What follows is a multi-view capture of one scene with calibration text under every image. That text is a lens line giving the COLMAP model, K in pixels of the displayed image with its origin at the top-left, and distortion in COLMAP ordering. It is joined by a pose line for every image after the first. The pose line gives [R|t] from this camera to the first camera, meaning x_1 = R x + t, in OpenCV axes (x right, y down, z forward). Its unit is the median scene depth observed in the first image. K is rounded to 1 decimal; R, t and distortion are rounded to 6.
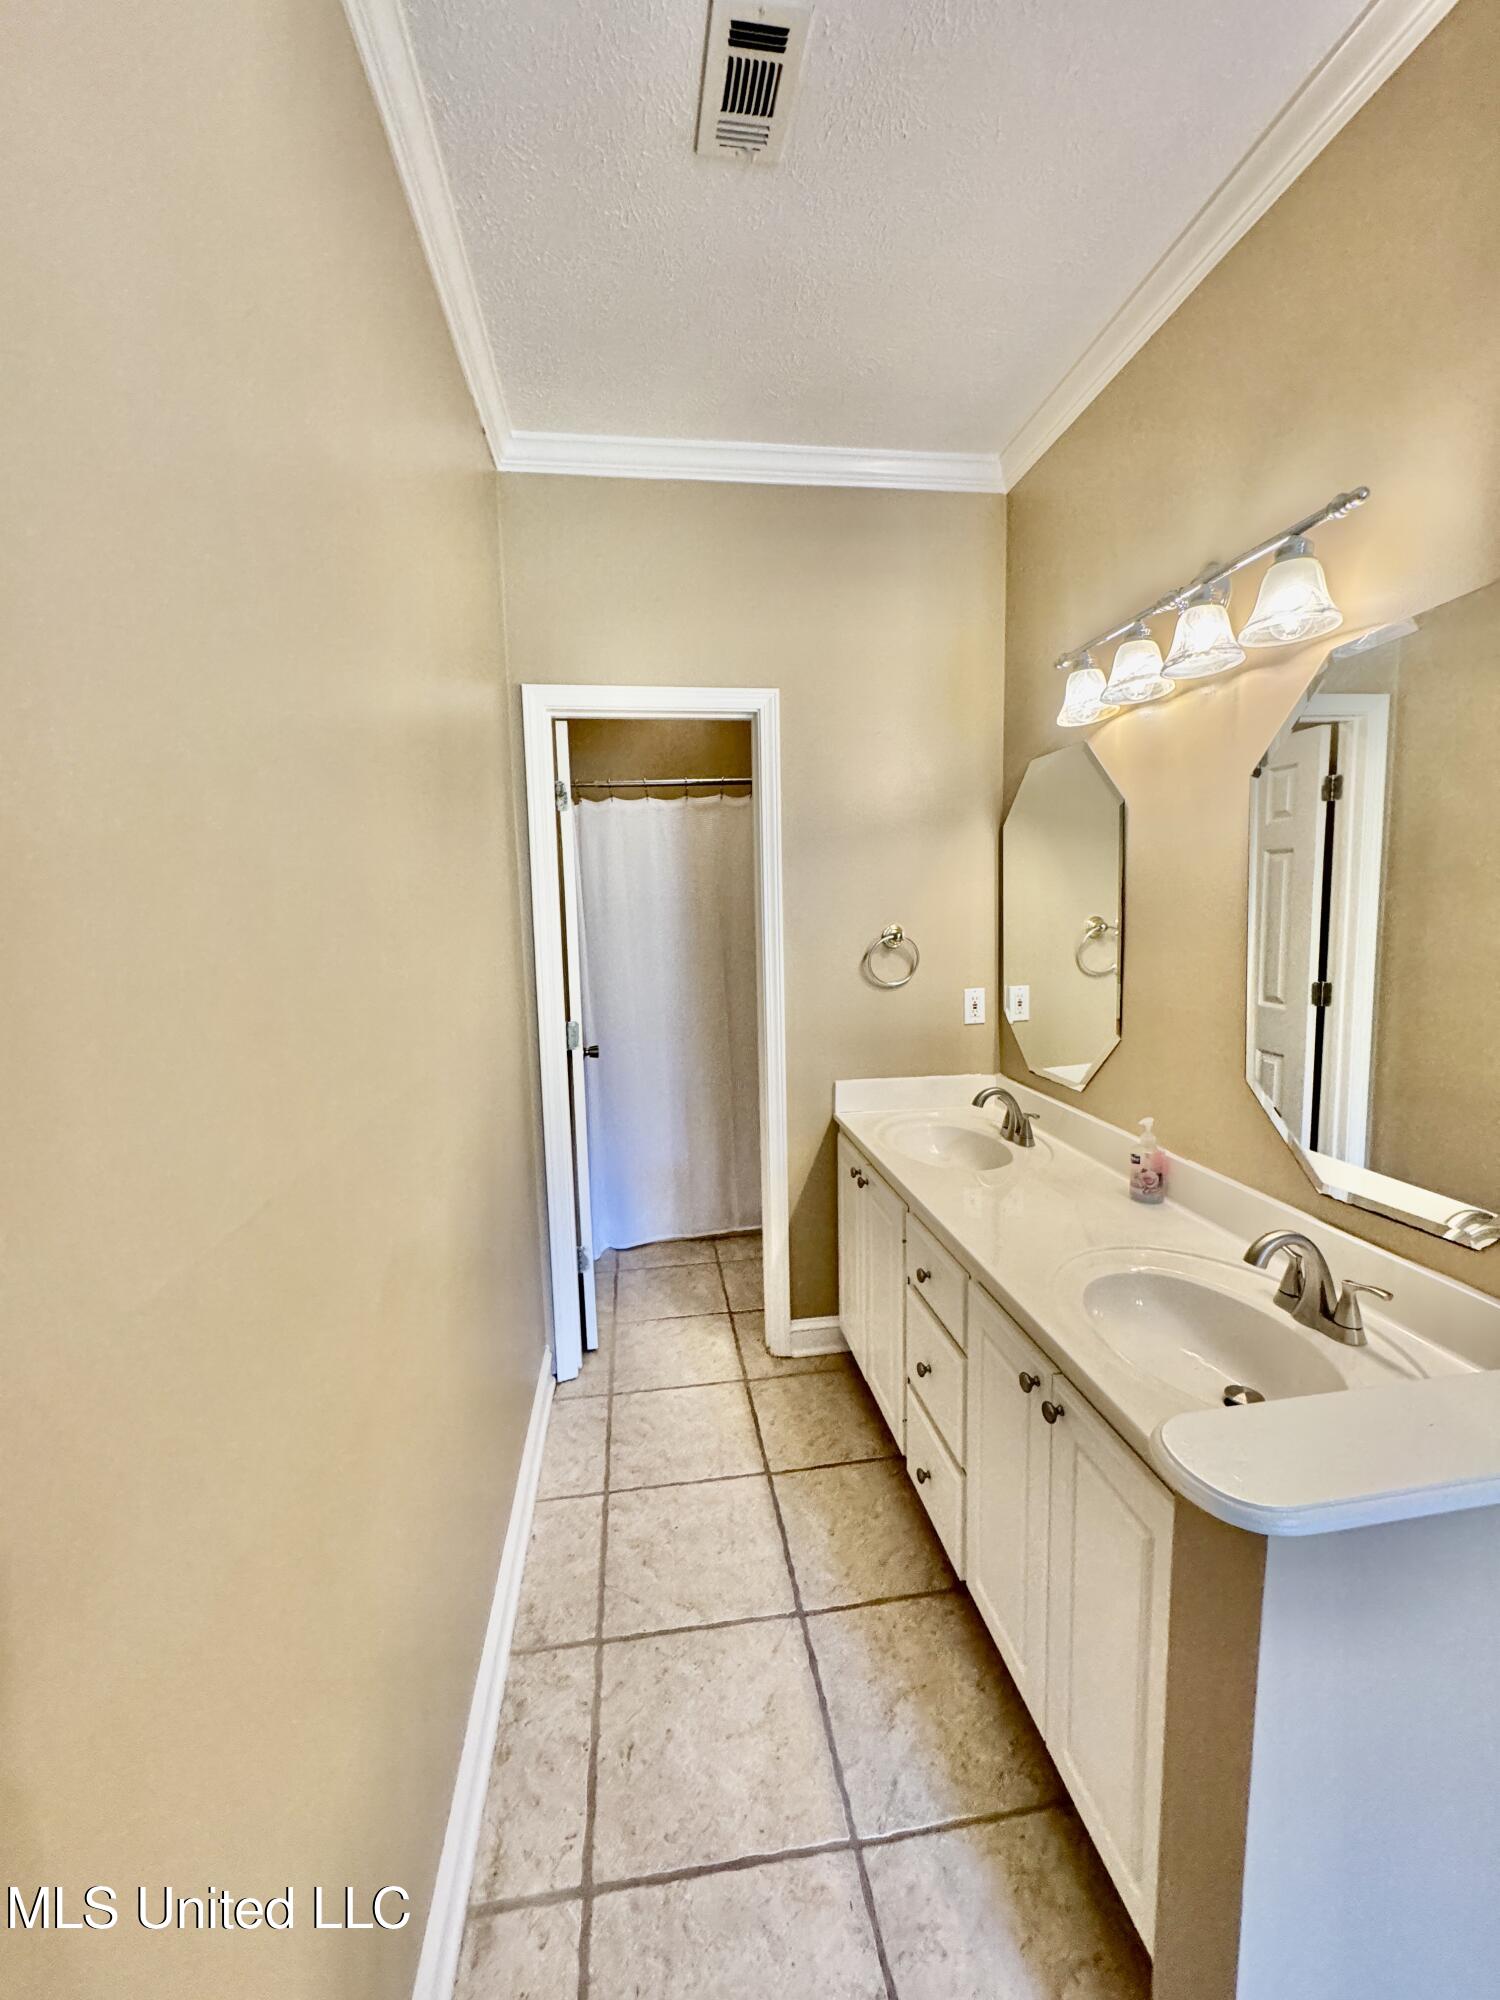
lens RADIAL K [[797.7, 0, 752.5], [0, 797.7, 1001.8], [0, 0, 1]] dist [-0.004427, 0.001142]
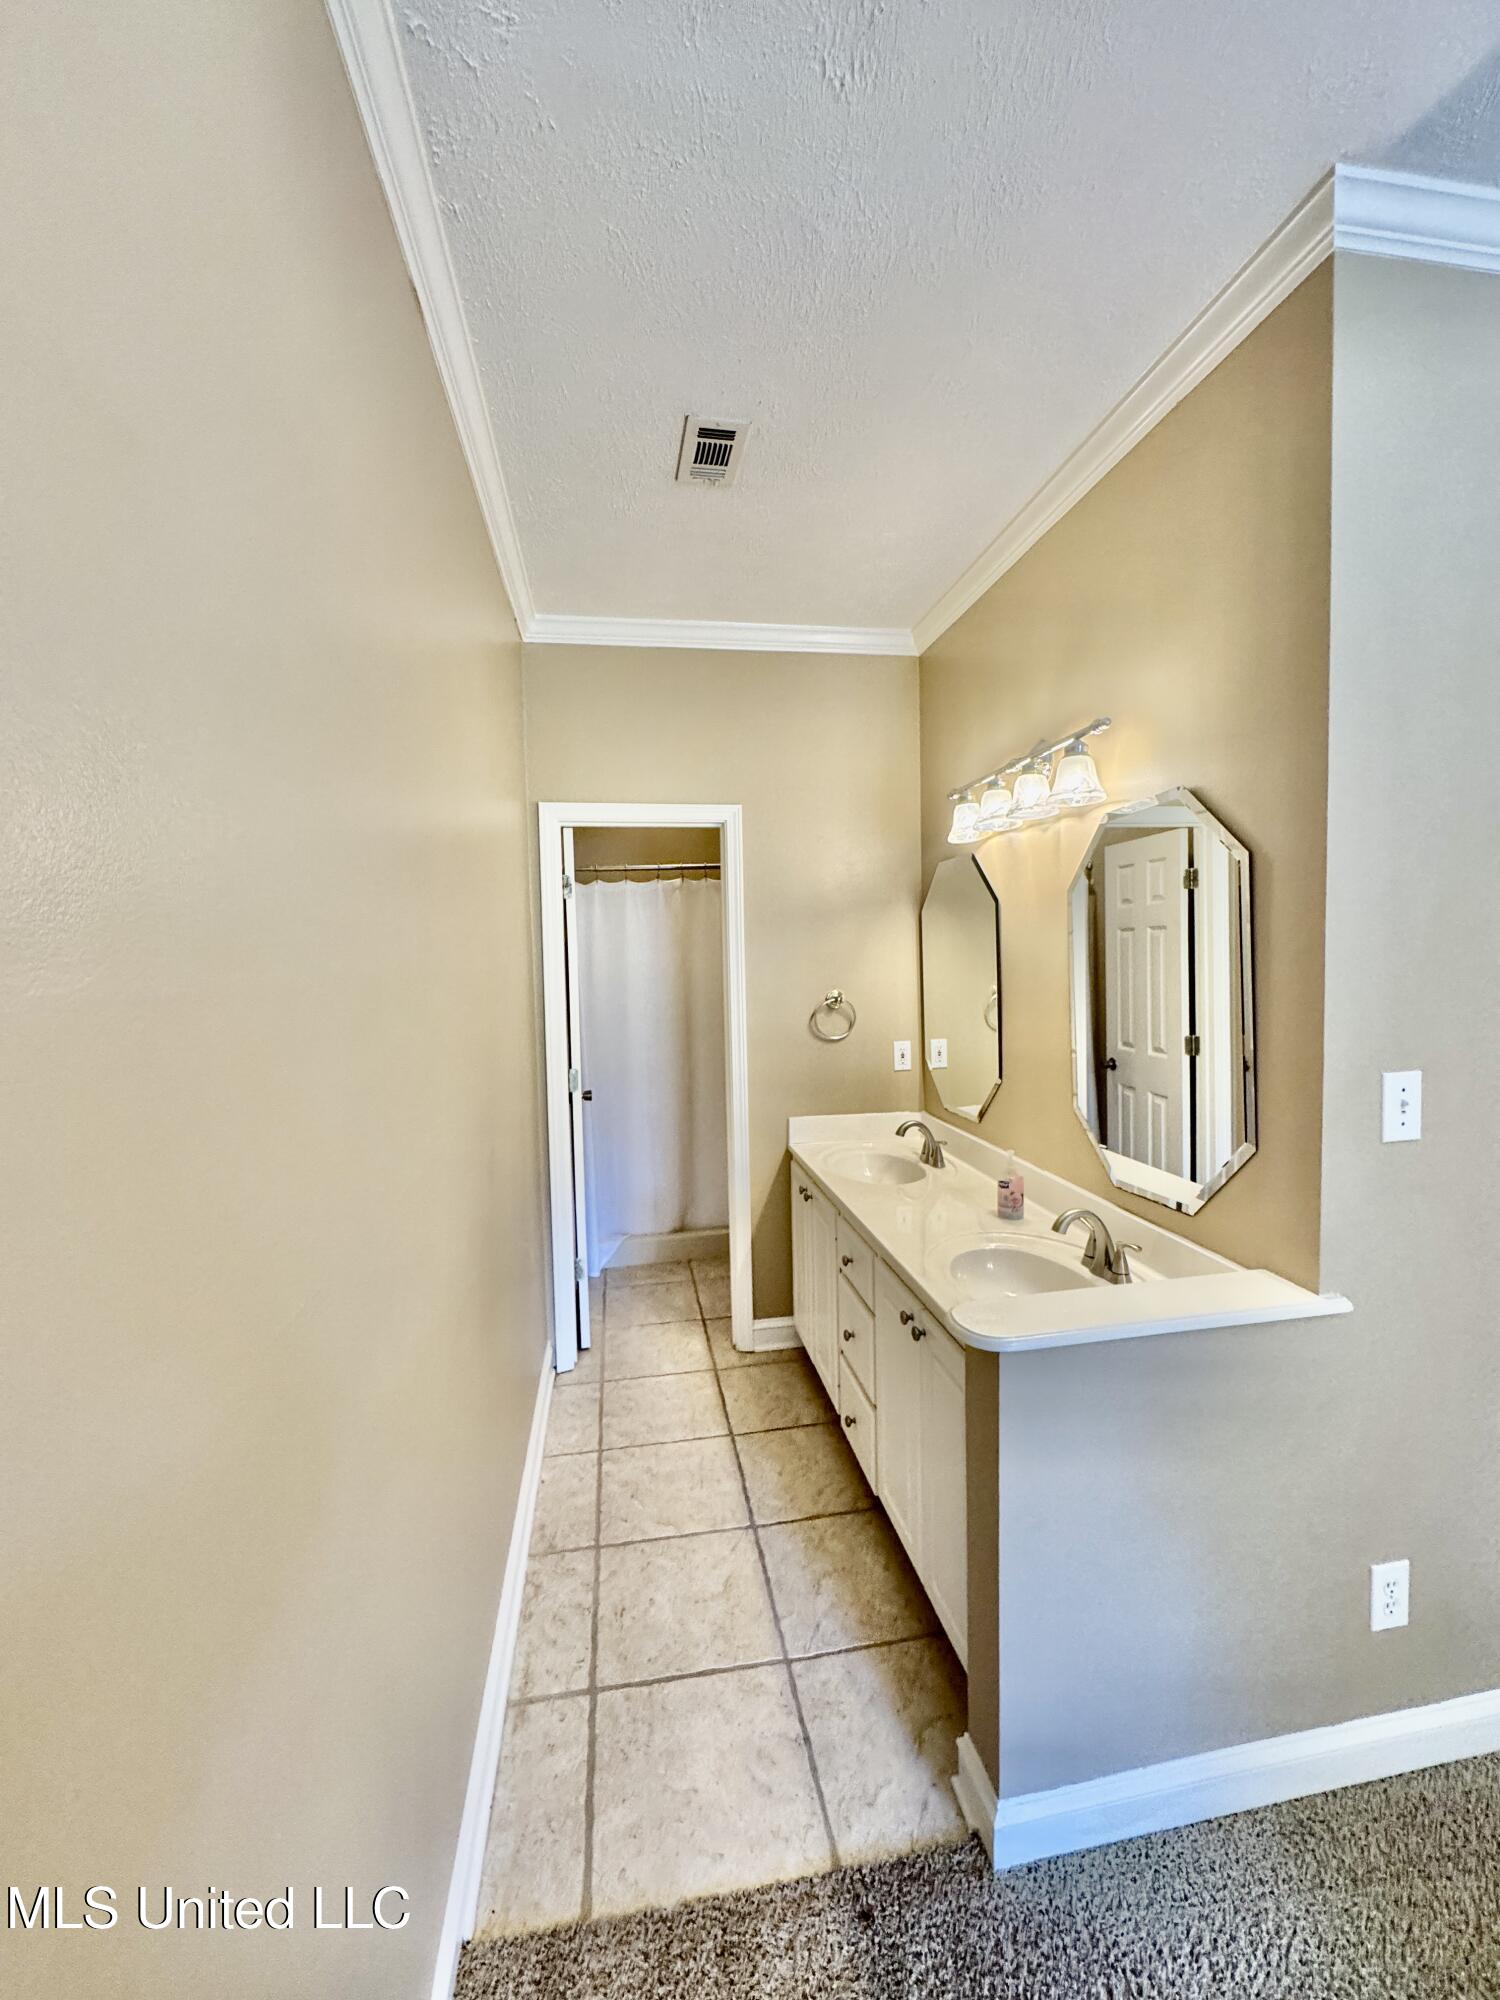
lens RADIAL K [[797.7, 0, 752.5], [0, 797.7, 1001.8], [0, 0, 1]] dist [-0.004427, 0.001142]
pose [[0.999705, -0.000284, 0.024304, 0.023777], [0.001869, 0.997868, -0.065241, 0.002821], [-0.024233, 0.065267, 0.997574, -0.296654]]
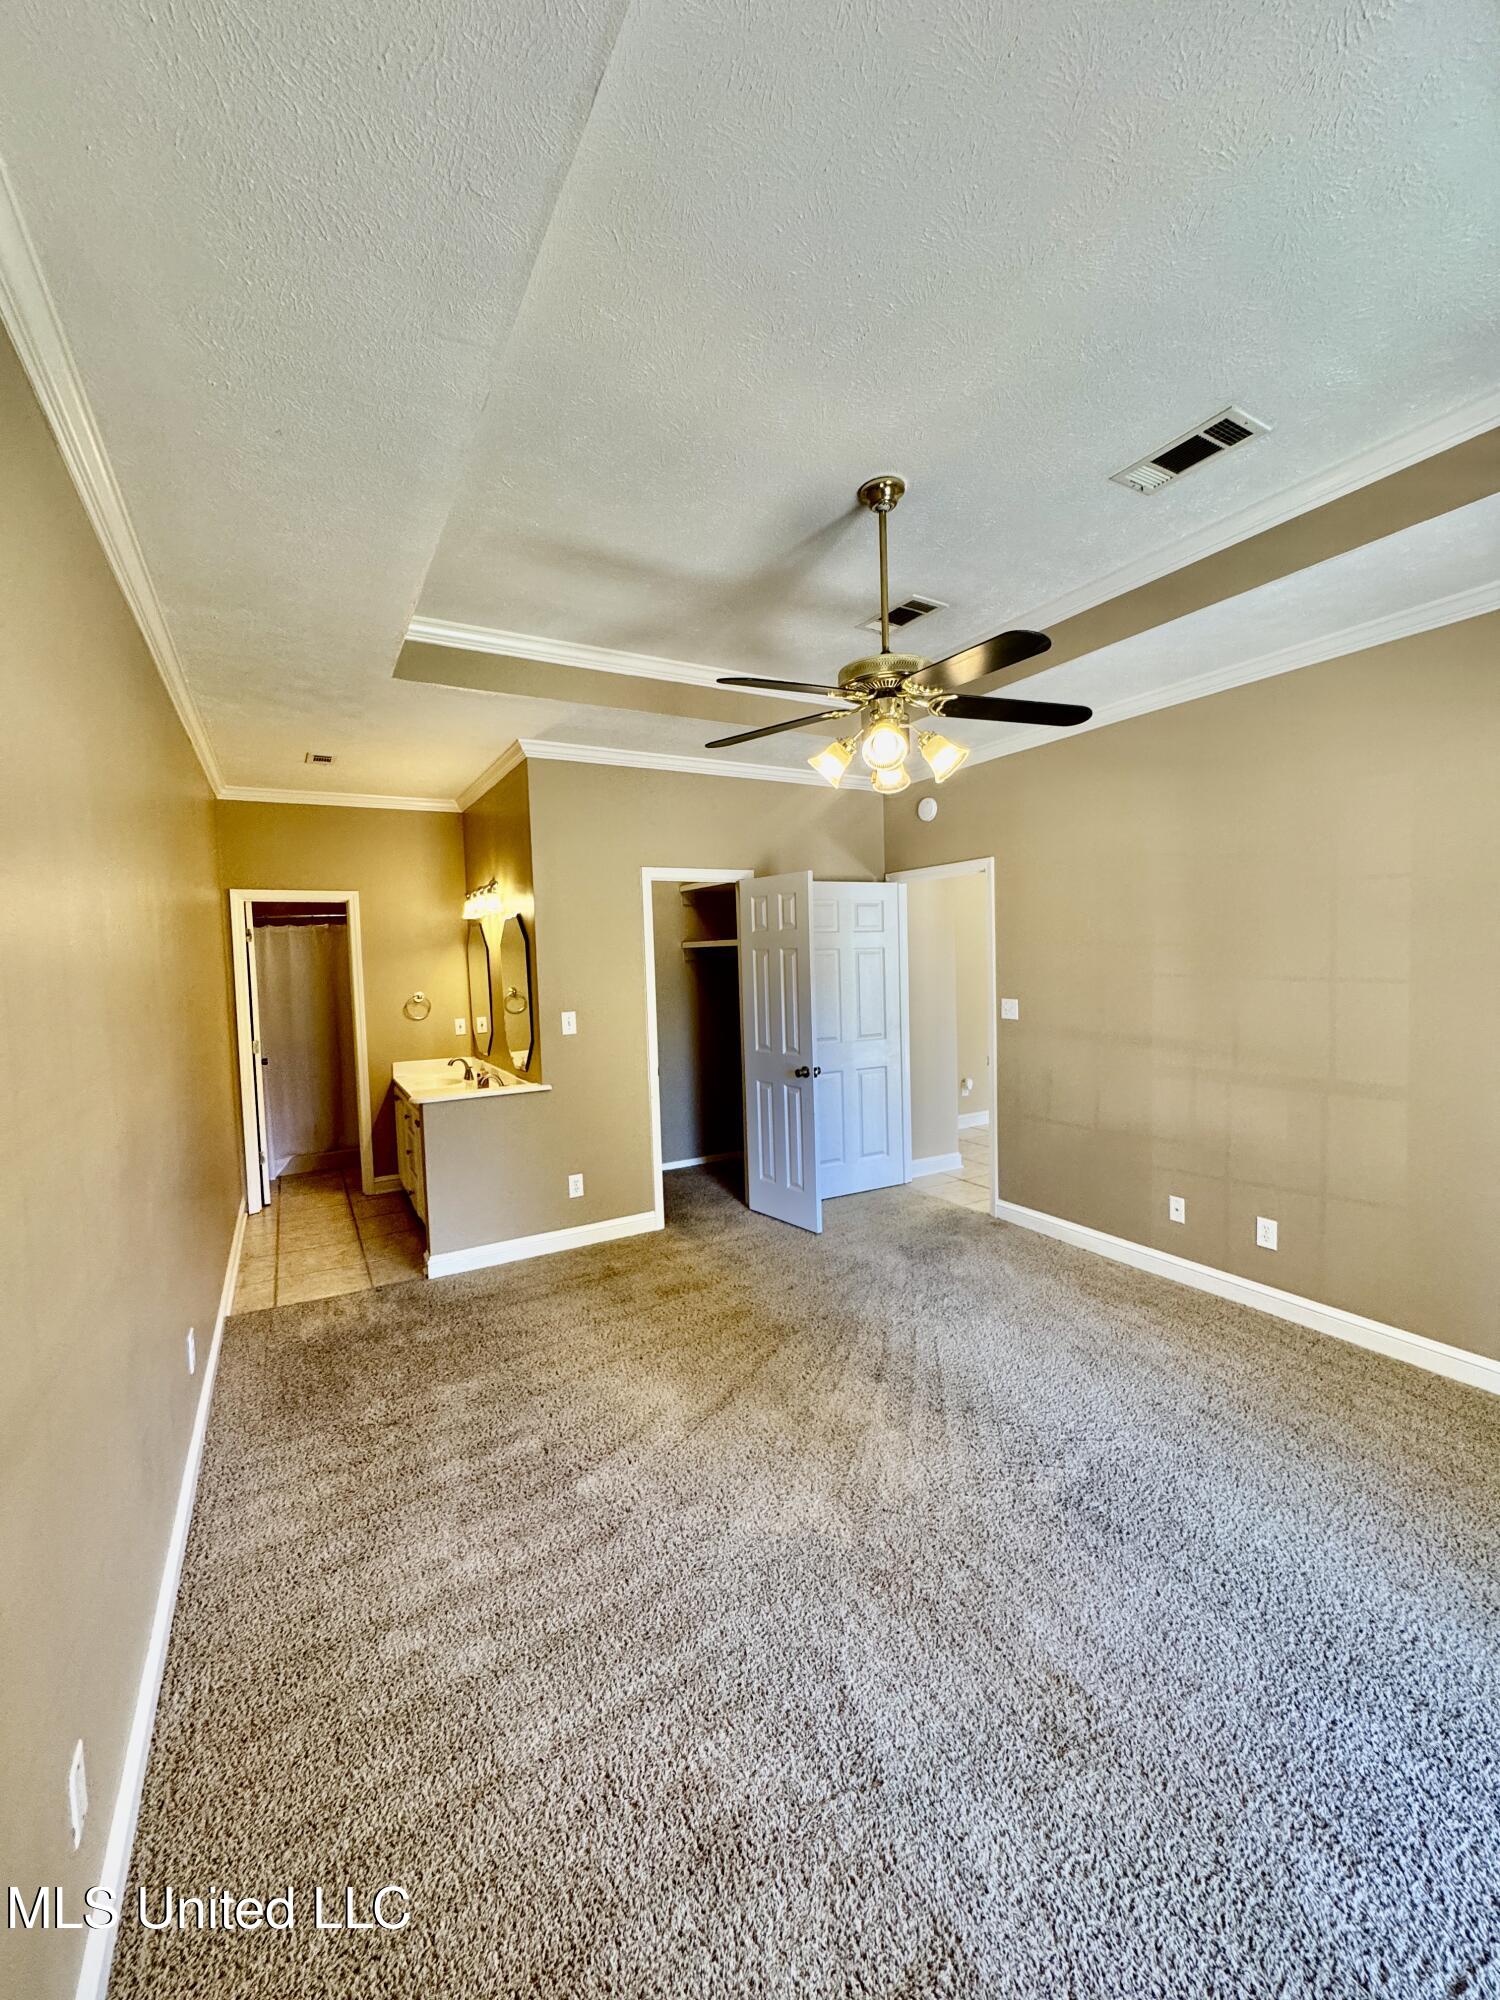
lens RADIAL K [[797.7, 0, 752.5], [0, 797.7, 1001.8], [0, 0, 1]] dist [-0.004427, 0.001142]
pose [[0.928369, -0.022505, 0.370978, 0.276960], [0.050688, 0.996505, -0.066392, 0.166831], [-0.368187, 0.080441, 0.926265, -1.857980]]
